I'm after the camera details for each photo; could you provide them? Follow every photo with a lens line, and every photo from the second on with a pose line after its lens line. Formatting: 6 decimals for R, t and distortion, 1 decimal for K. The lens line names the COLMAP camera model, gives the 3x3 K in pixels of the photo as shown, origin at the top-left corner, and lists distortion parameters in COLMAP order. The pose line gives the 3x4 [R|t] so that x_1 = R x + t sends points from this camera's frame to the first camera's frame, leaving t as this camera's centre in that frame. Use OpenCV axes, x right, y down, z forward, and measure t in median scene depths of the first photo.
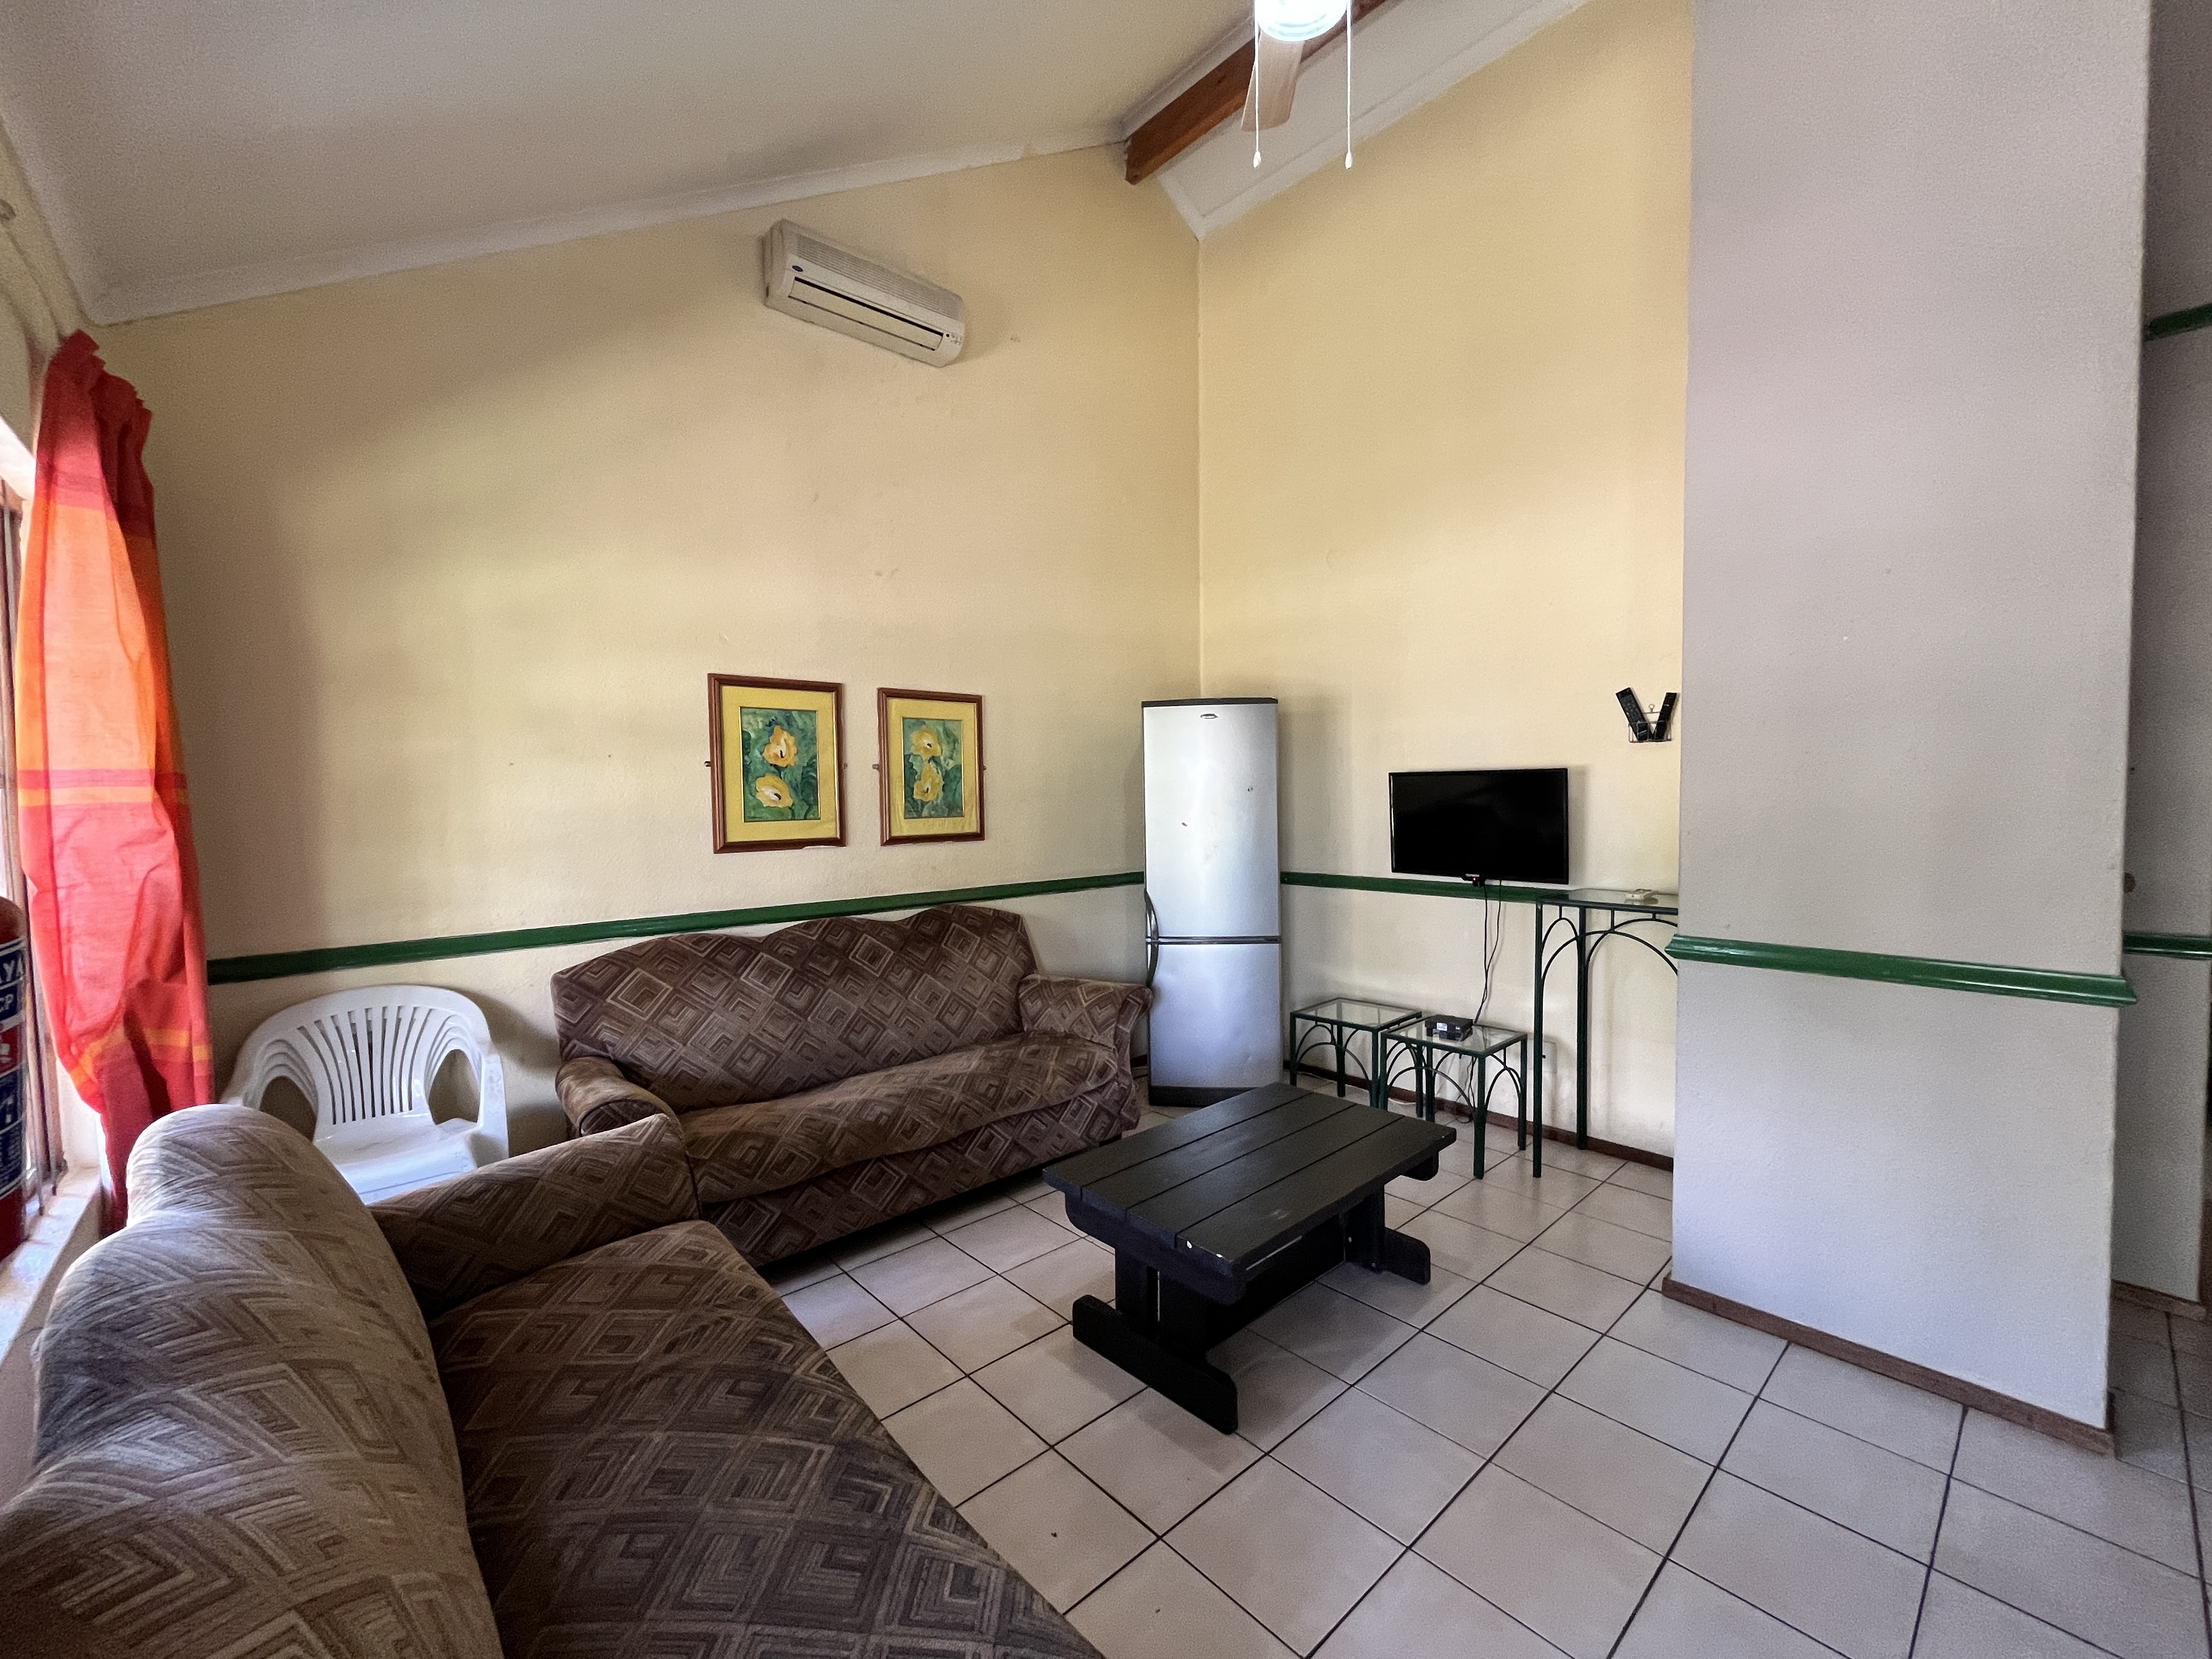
lens RADIAL K [[890.2, 0, 1094.6], [0, 890.2, 832.6], [0, 0, 1]] dist [-0.002681, -0.000857]
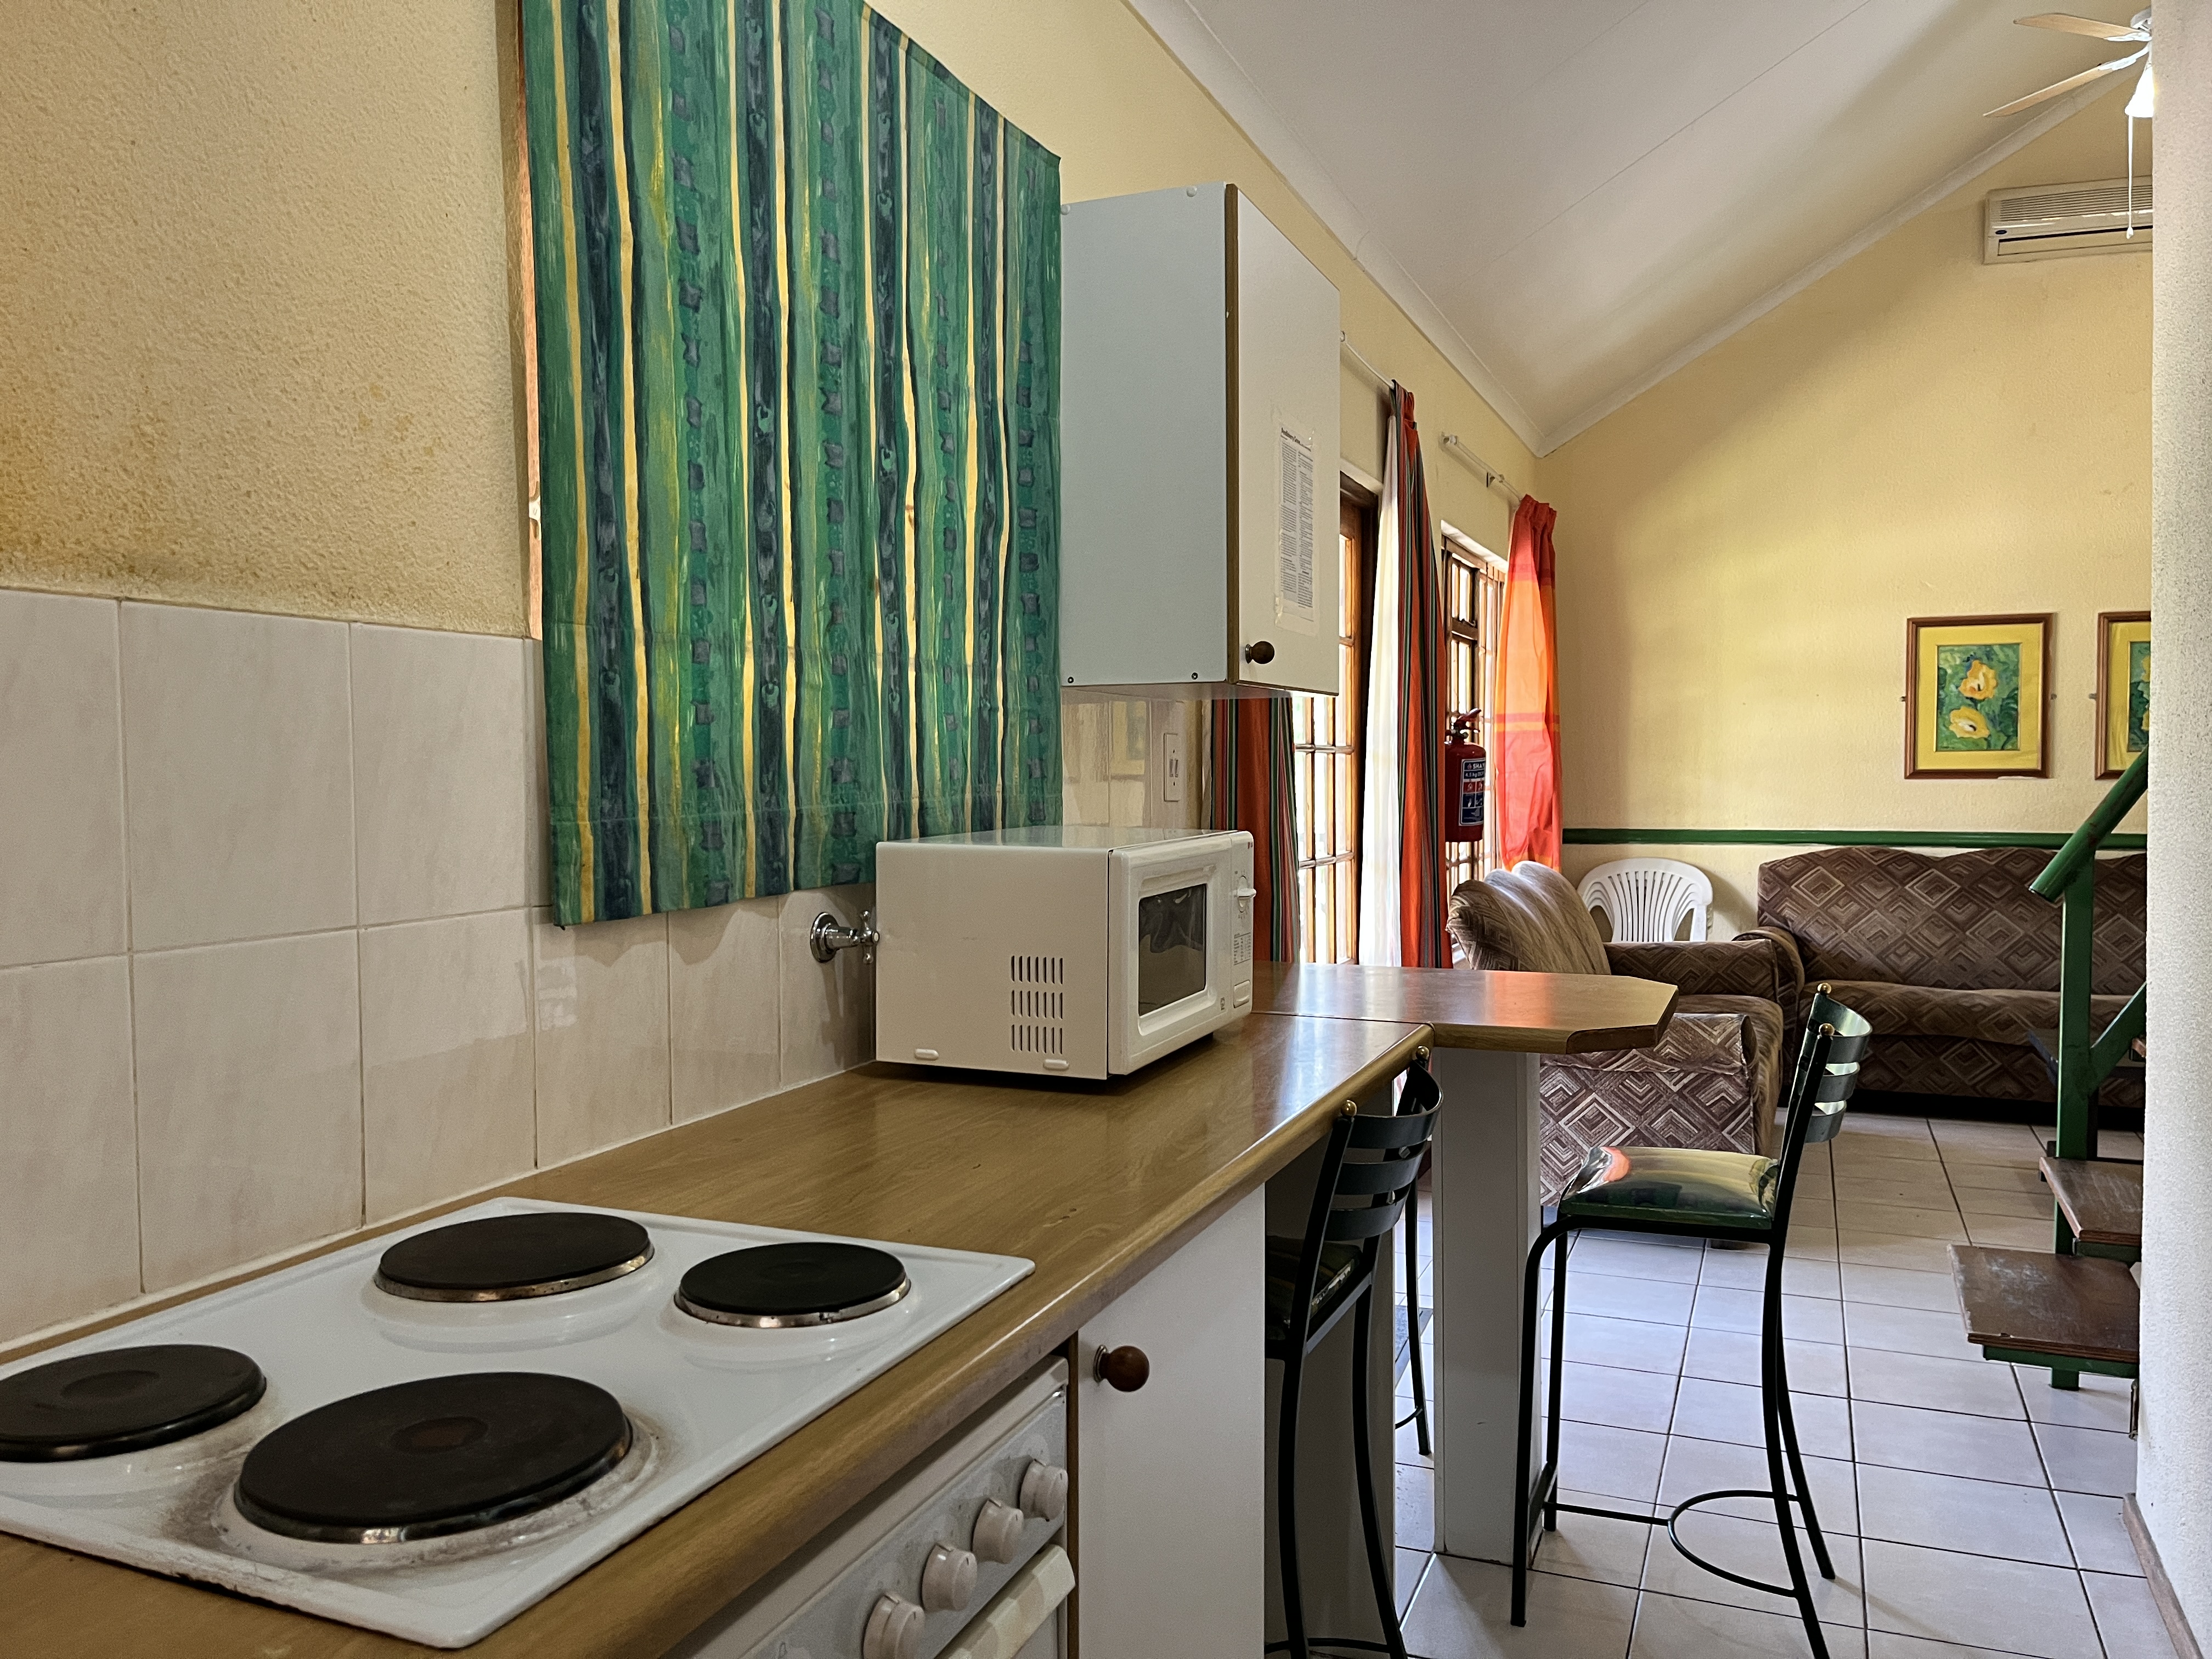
lens RADIAL K [[1661.1, 0, 1117.4], [0, 1661.1, 844.1], [0, 0, 1]] dist [0.053644, -0.068939]
pose [[0.436332, 0.053950, -0.898167, 1.051612], [-0.040554, 0.998366, 0.040267, 0.061476], [0.898871, 0.018855, 0.437807, -0.822205]]
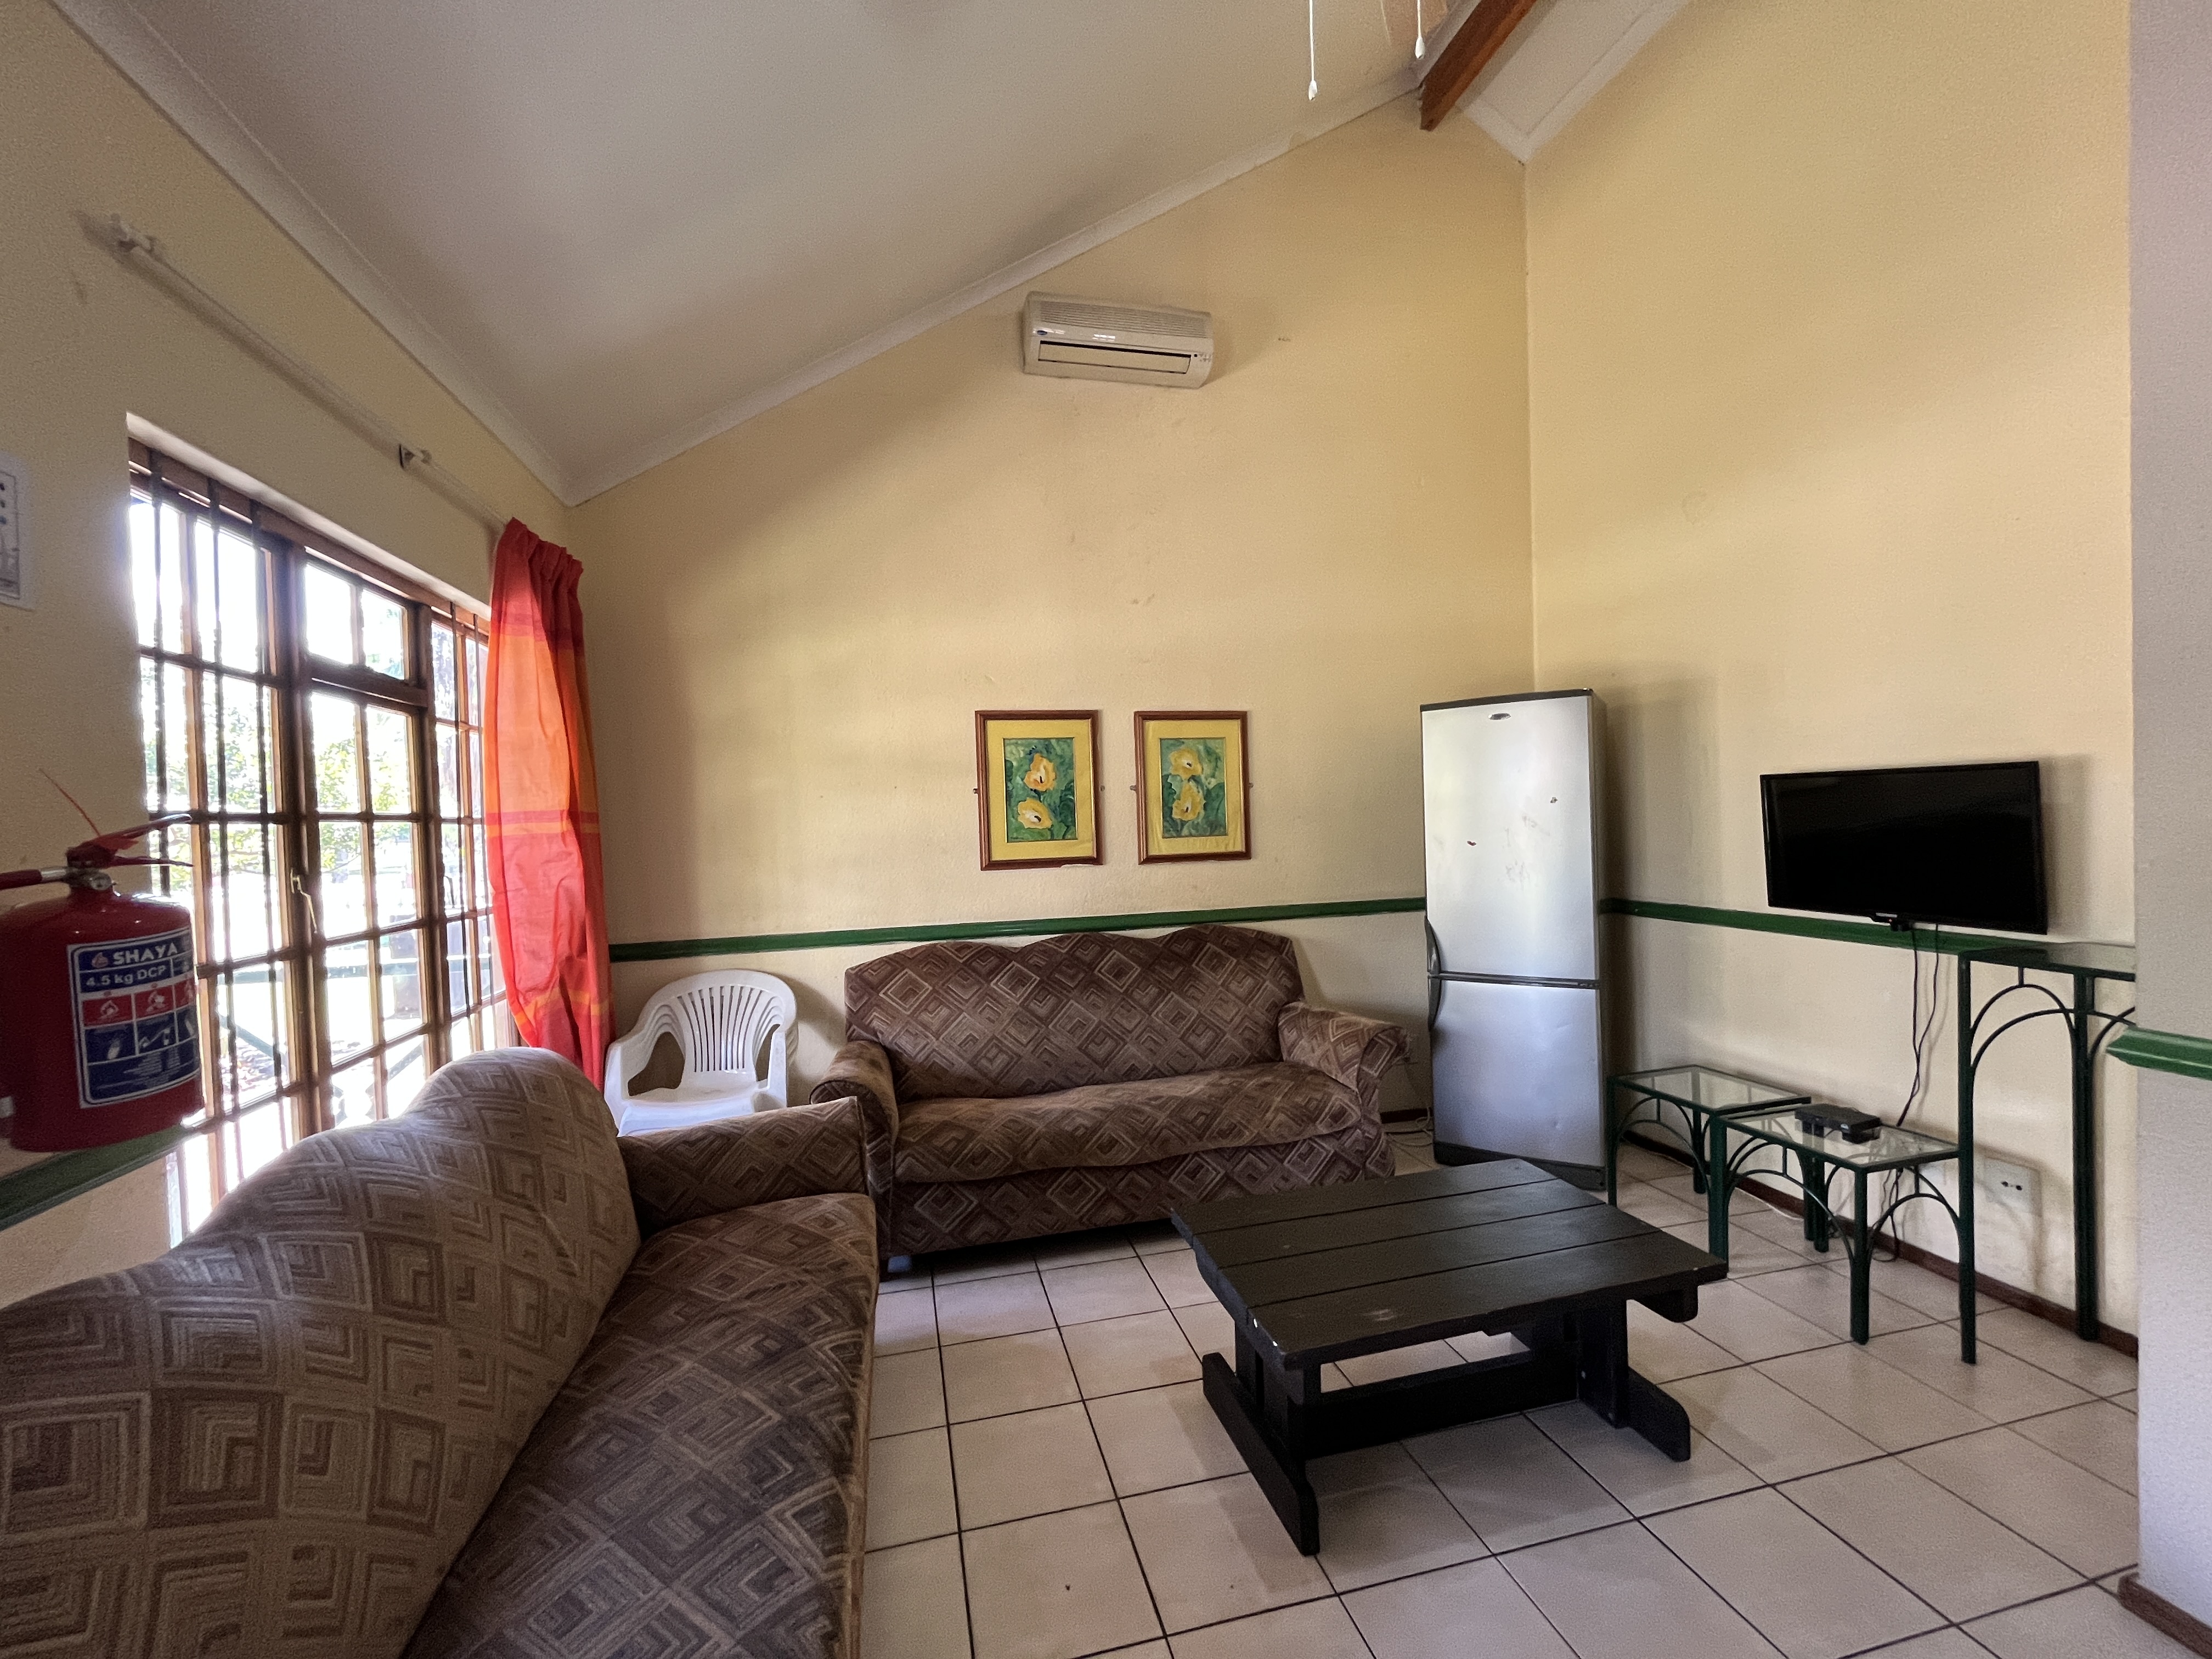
lens RADIAL K [[890.2, 0, 1102.7], [0, 890.2, 834.0], [0, 0, 1]] dist [-0.002681, -0.000857]
pose [[0.881627, -0.004857, -0.471922, 0.240501], [-0.000947, 0.999927, -0.012060, -0.009372], [0.471946, 0.011079, 0.881558, 0.084106]]
